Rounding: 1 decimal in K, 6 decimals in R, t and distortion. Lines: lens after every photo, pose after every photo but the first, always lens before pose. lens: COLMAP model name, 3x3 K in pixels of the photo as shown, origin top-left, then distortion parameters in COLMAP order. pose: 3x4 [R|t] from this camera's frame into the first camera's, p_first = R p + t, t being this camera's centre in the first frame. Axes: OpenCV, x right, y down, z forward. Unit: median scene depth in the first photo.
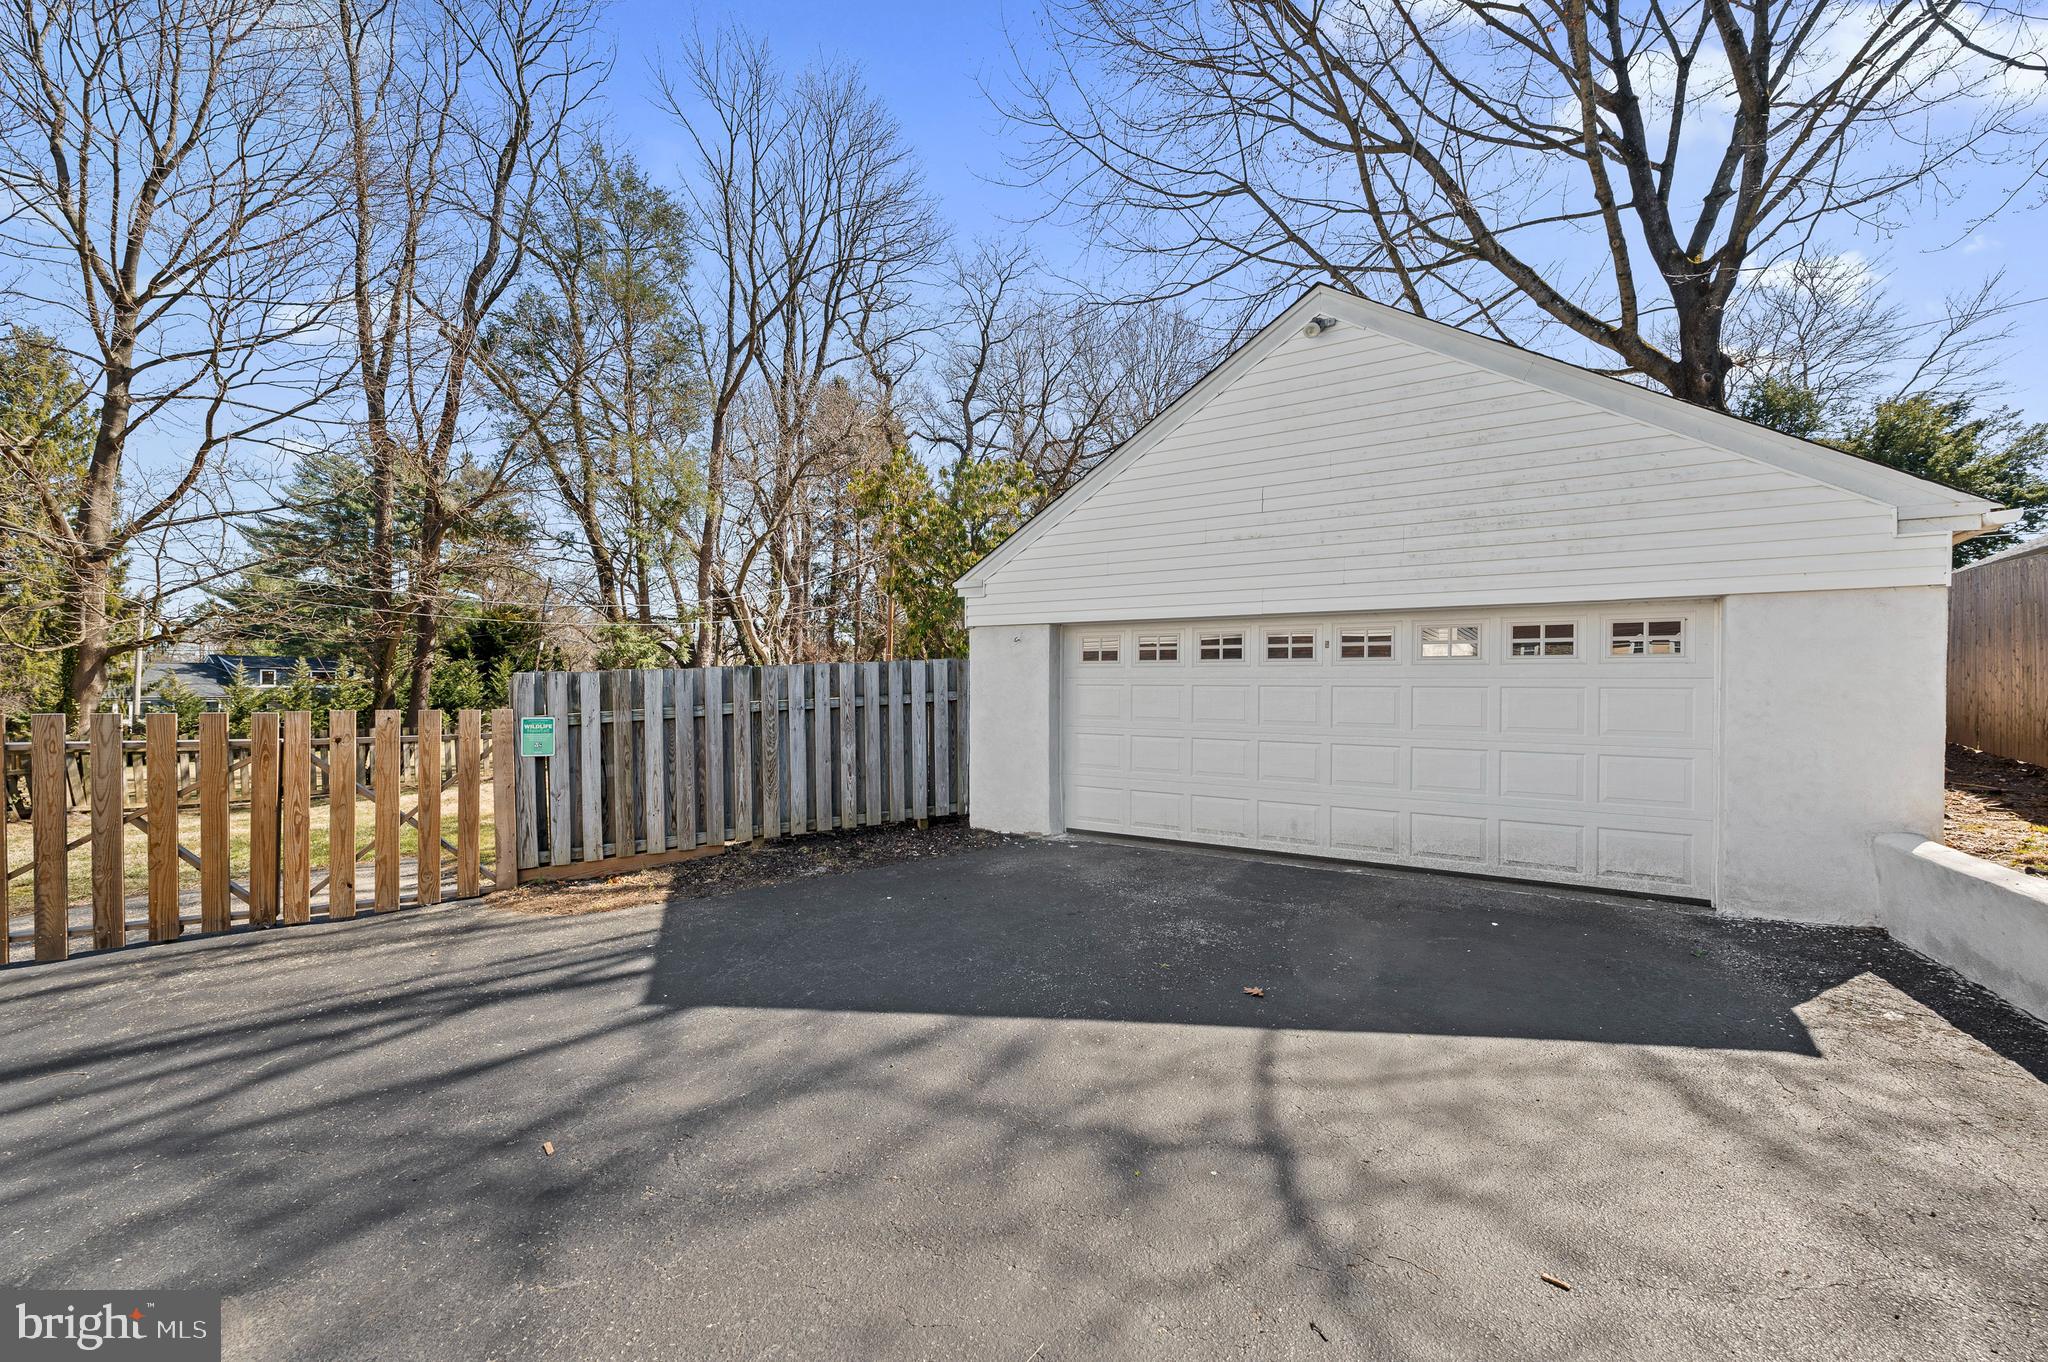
lens RADIAL K [[825.8, 0, 1041.3], [0, 825.8, 681.9], [0, 0, 1]] dist [0.000488, -0.001012]
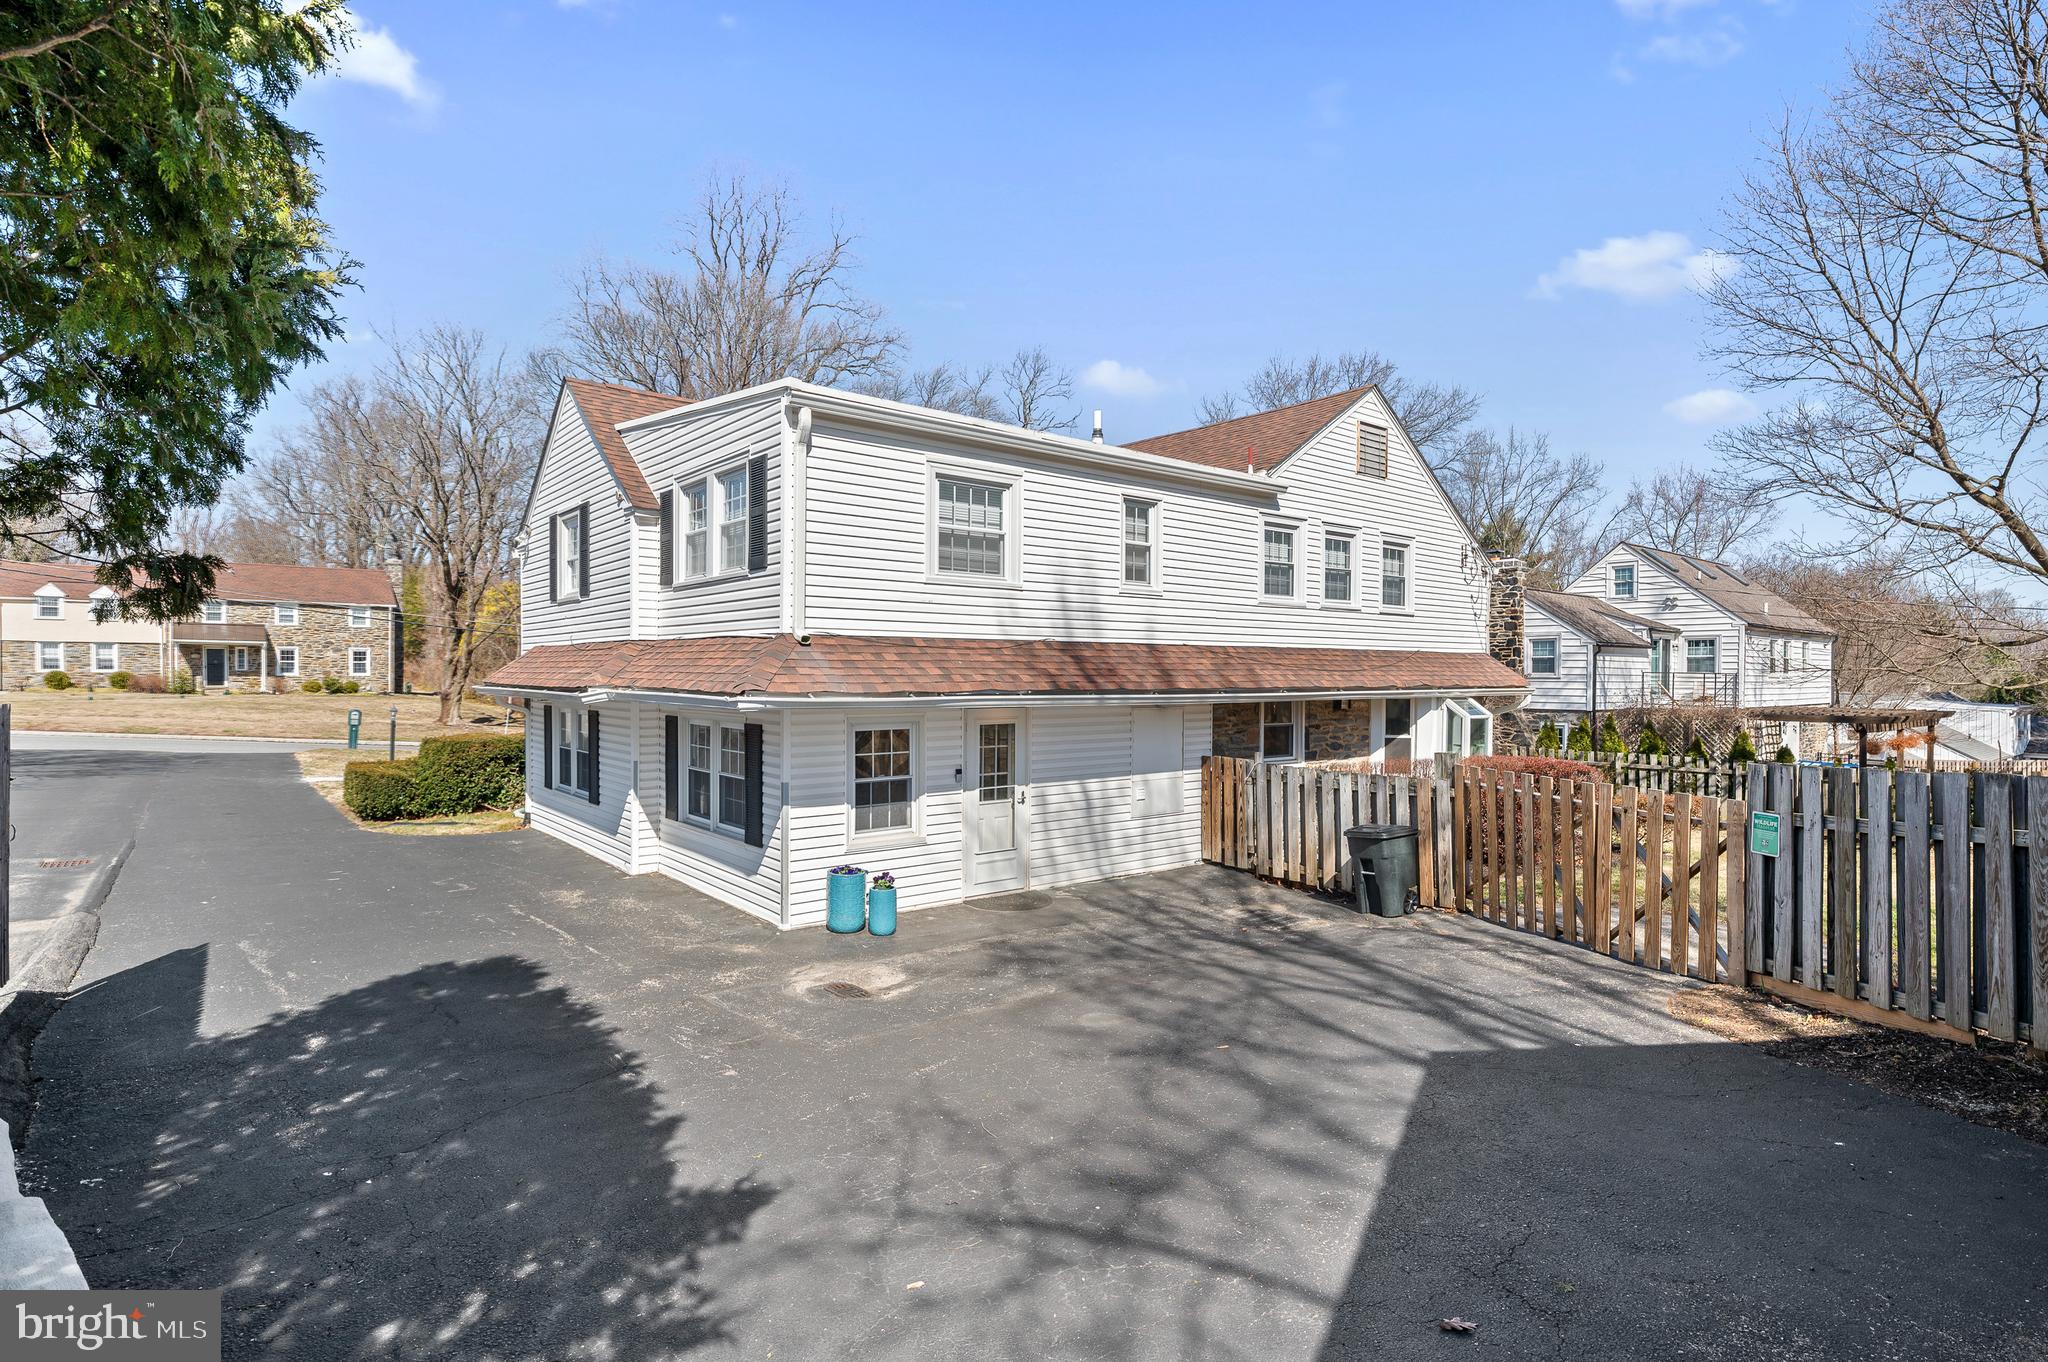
lens RADIAL K [[1022.5, 0, 1028.7], [0, 1022.5, 671.0], [0, 0, 1]] dist [-0.004662, -0.001071]
pose [[-0.304925, -0.008405, -0.952339, 1.246285], [-0.001718, 0.999964, -0.008275, -0.178980], [0.952375, -0.000887, -0.304928, 0.956827]]
